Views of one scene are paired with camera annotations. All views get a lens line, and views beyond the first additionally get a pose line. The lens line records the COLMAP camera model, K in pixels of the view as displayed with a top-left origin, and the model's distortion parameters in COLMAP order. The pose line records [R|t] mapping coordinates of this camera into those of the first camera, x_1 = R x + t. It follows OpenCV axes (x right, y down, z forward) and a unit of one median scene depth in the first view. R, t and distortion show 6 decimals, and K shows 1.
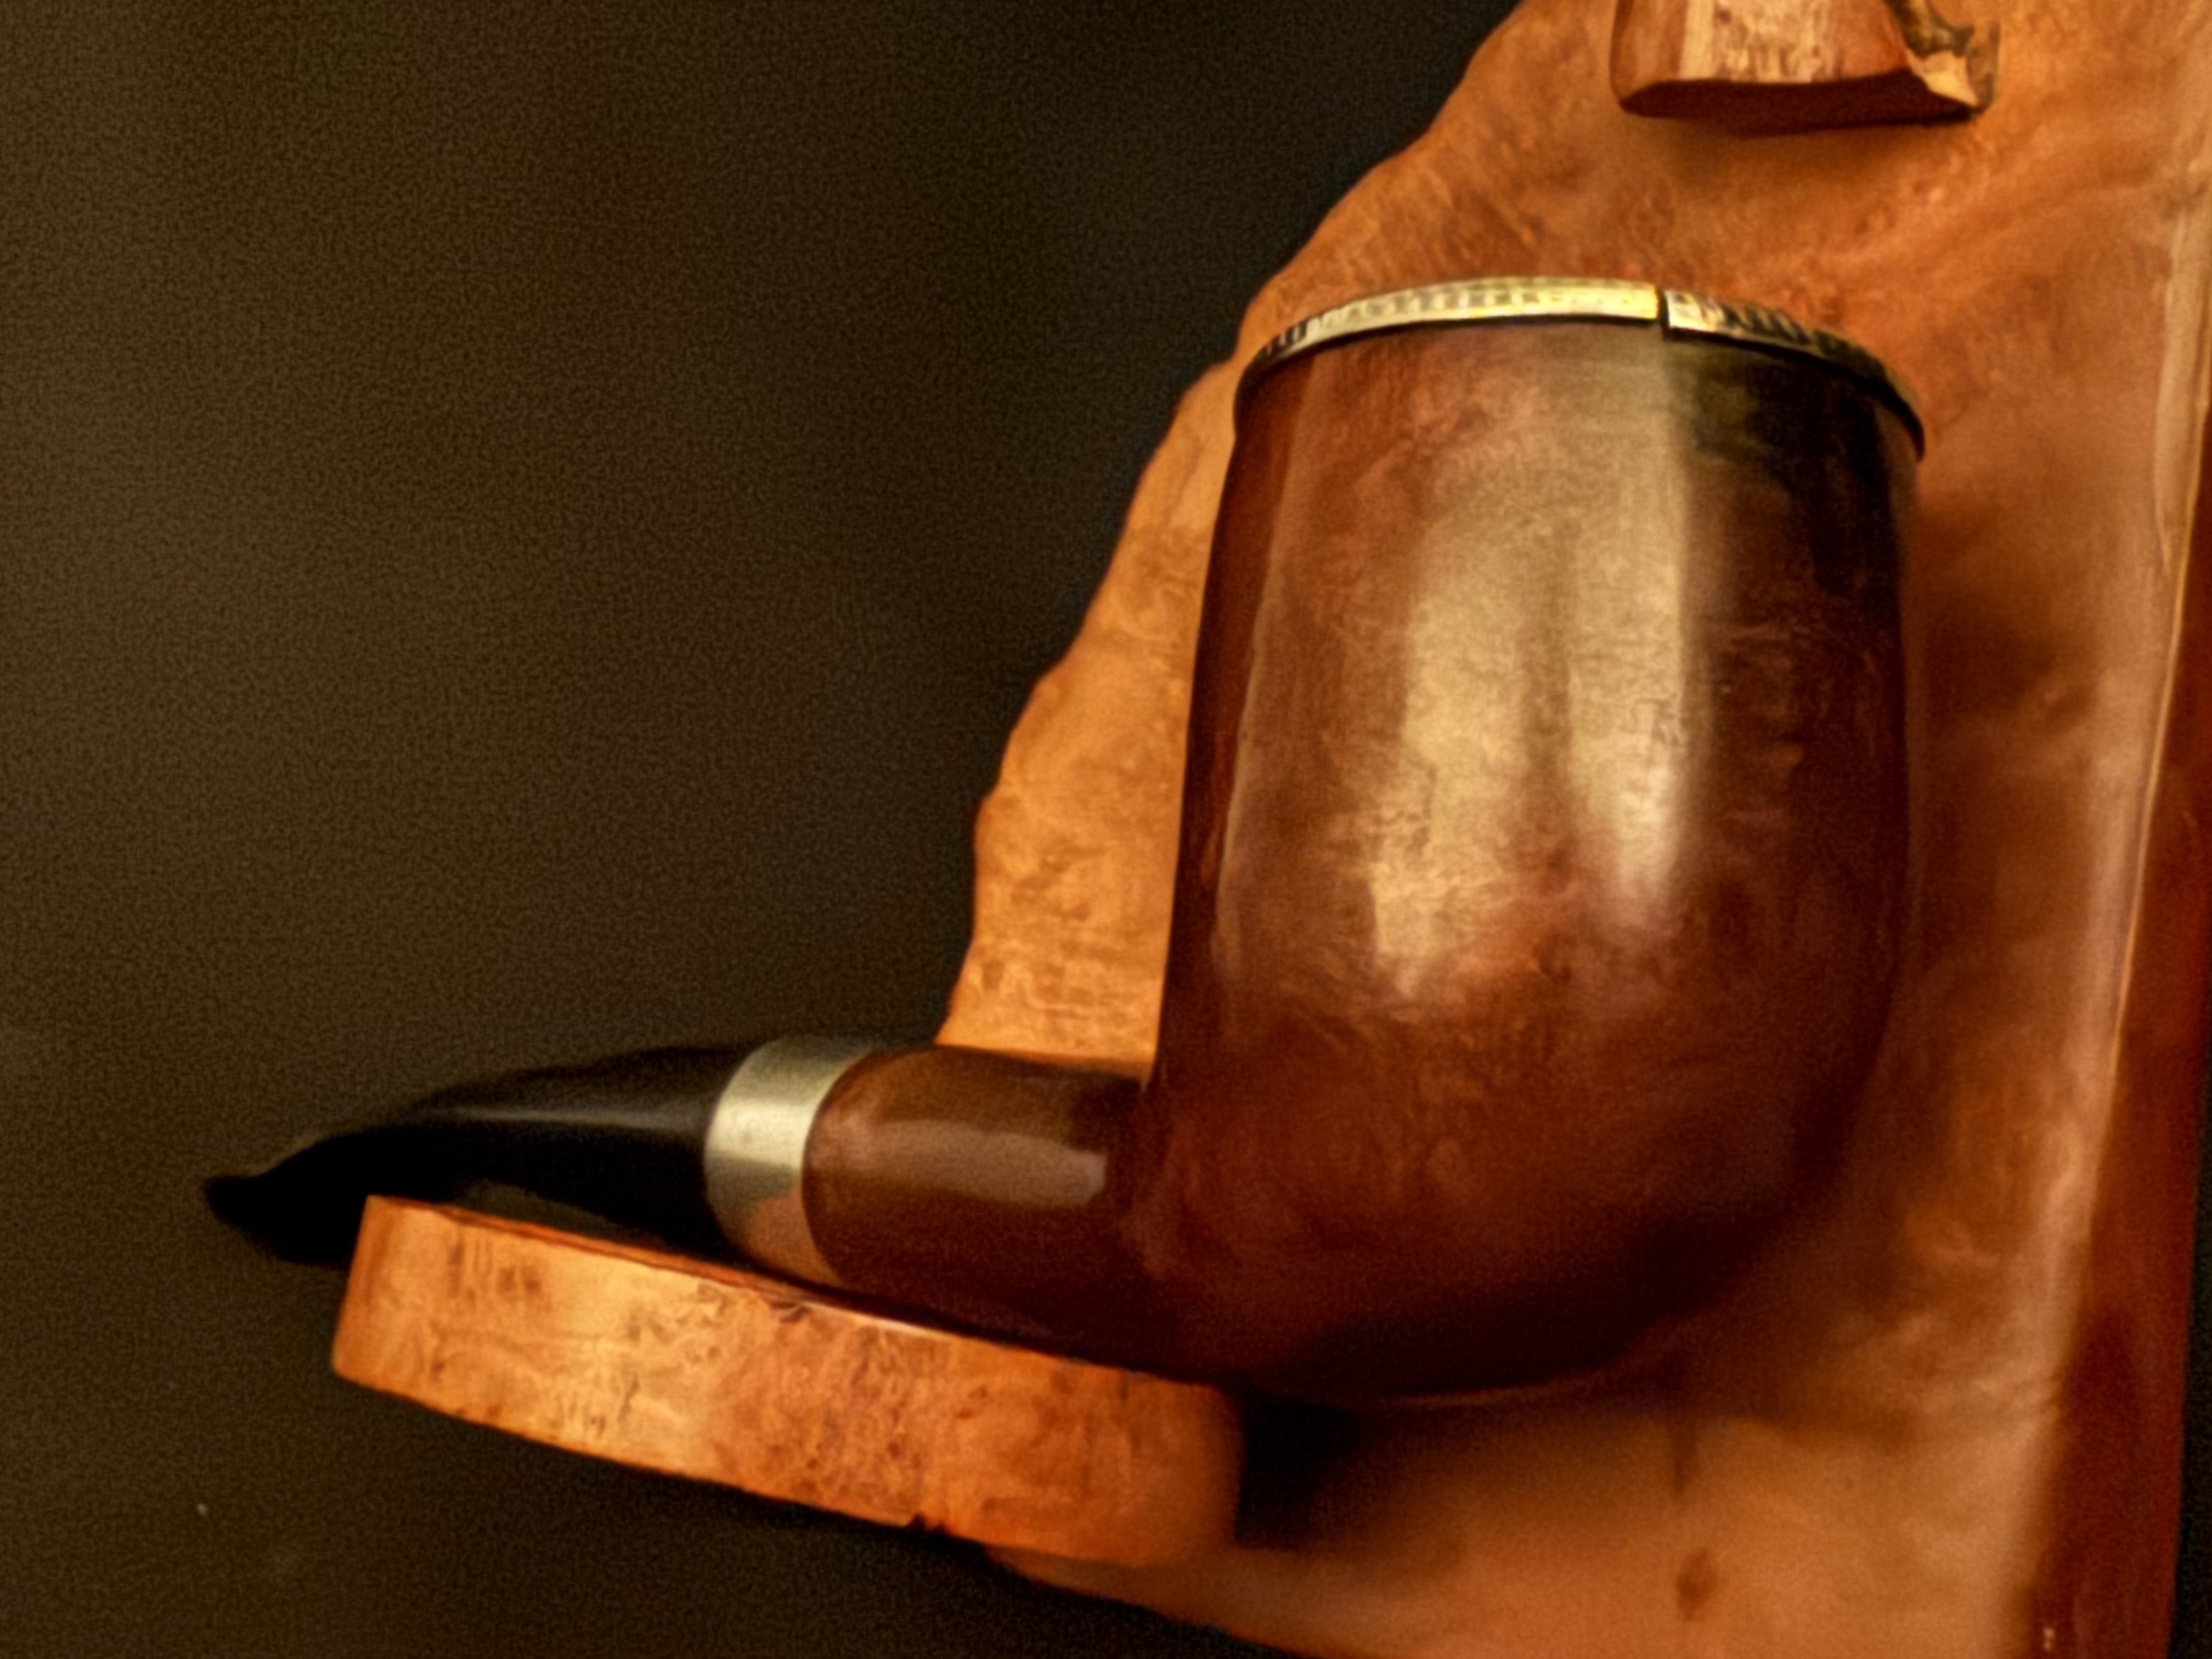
lens RADIAL K [[3218.1, 0, 961.9], [0, 3218.1, 806.2], [0, 0, 1]] dist [0.058069, 0.000000]
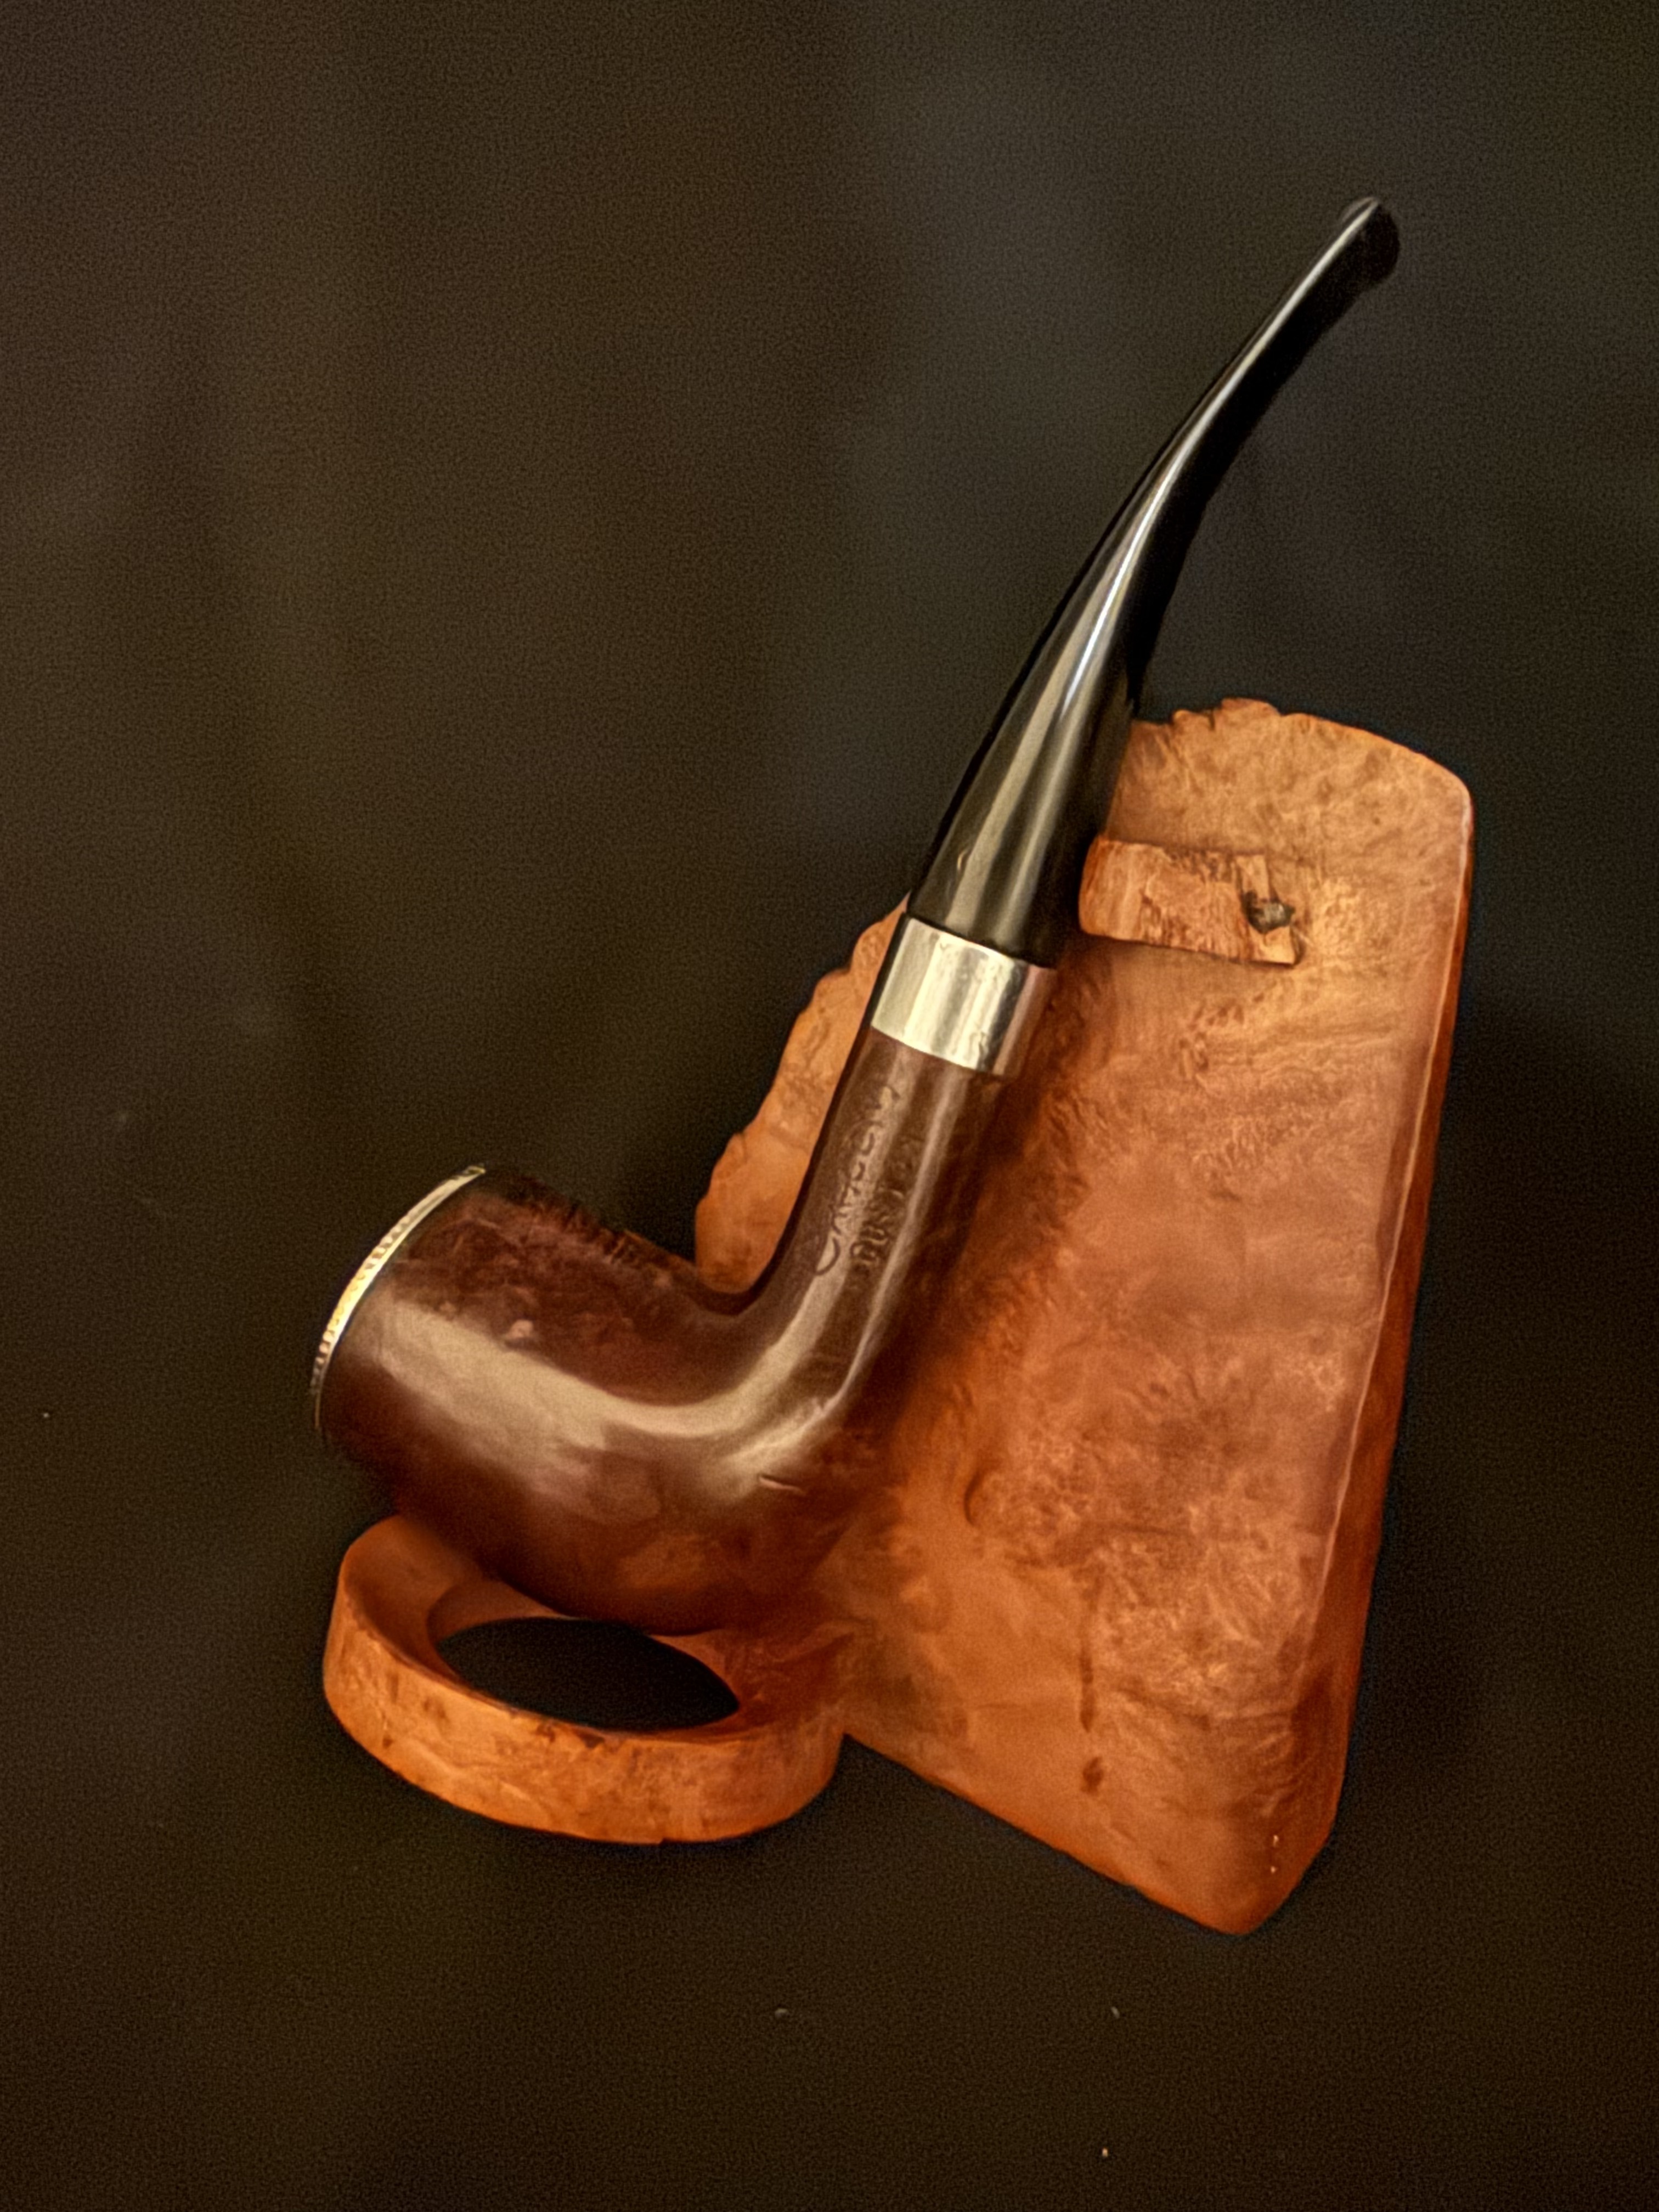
lens RADIAL K [[1897.8, 0, 848.1], [0, 1897.8, 976.2], [0, 0, 1]] dist [0.012039, -0.007781]
pose [[0.996253, -0.010864, 0.085799, 0.001762], [-0.010395, 0.969845, 0.243502, -0.460612], [-0.085857, -0.243481, 0.966098, 0.082352]]
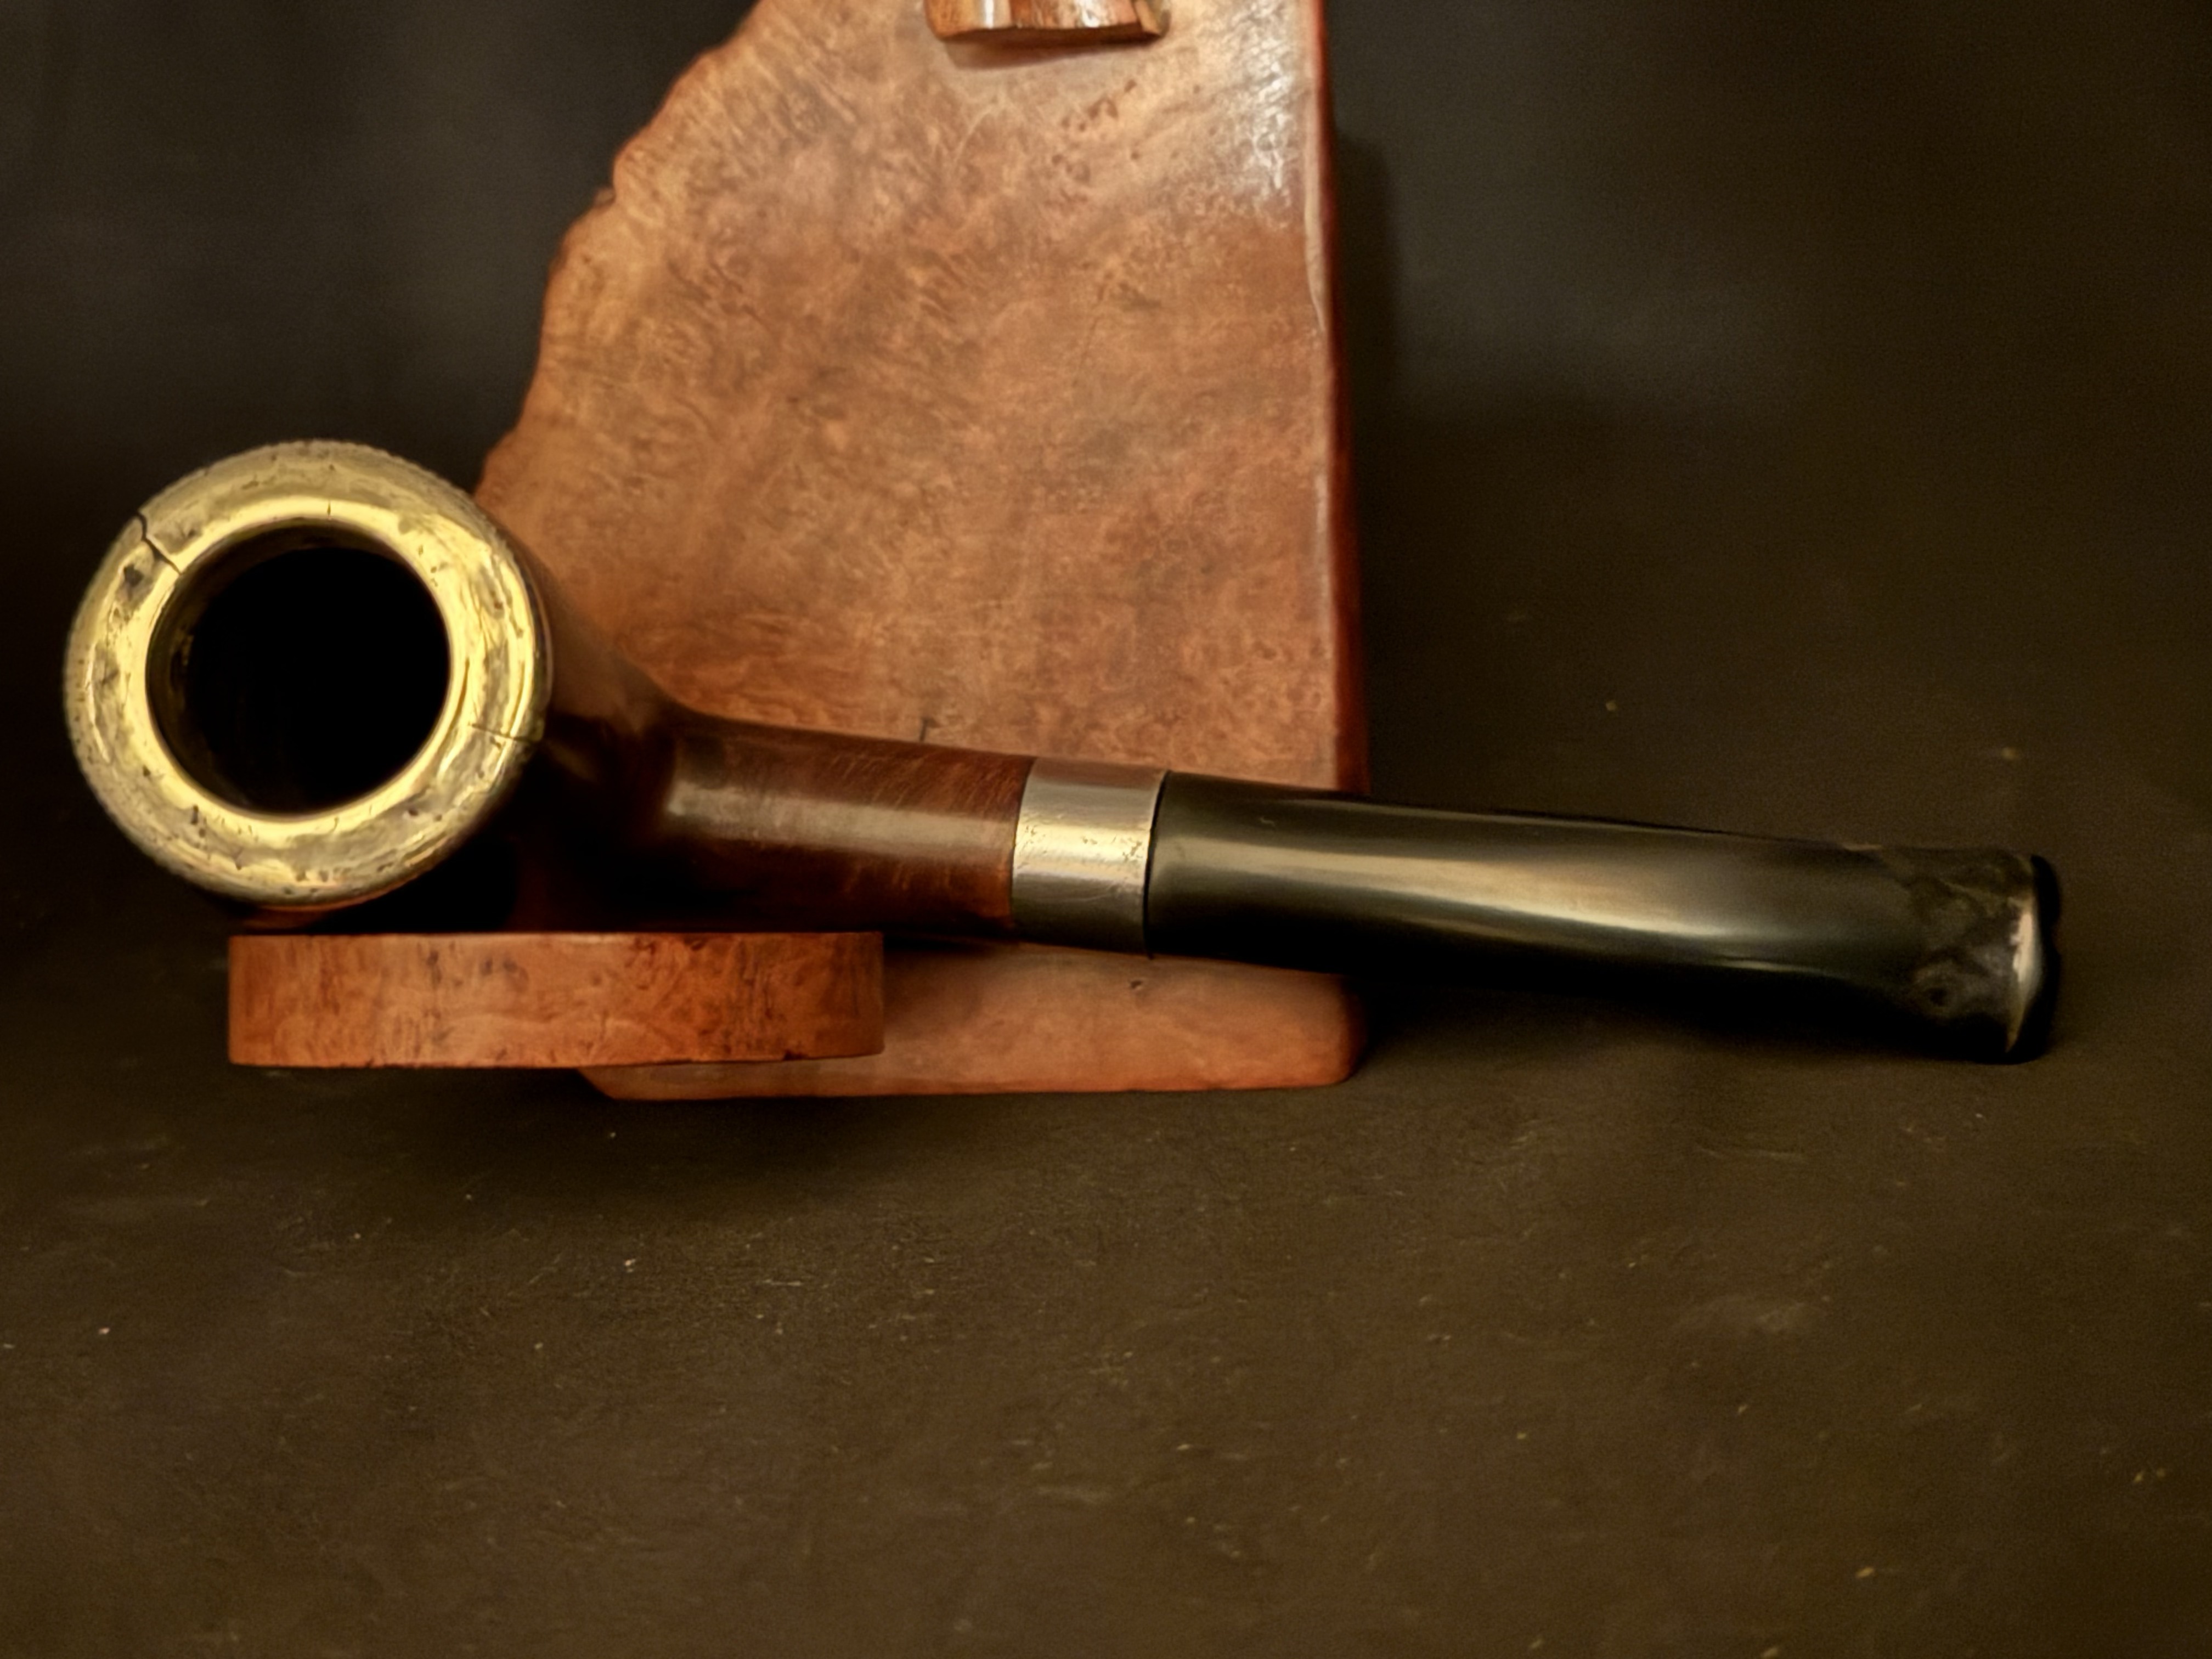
lens RADIAL K [[3218.1, 0, 1144.8], [0, 3218.1, 835.8], [0, 0, 1]] dist [0.058069, 0.000000]
pose [[0.830100, -0.205628, 0.518316, -0.604352], [0.110081, 0.971661, 0.209182, -0.173510], [-0.546641, -0.116585, 0.829211, -0.345513]]
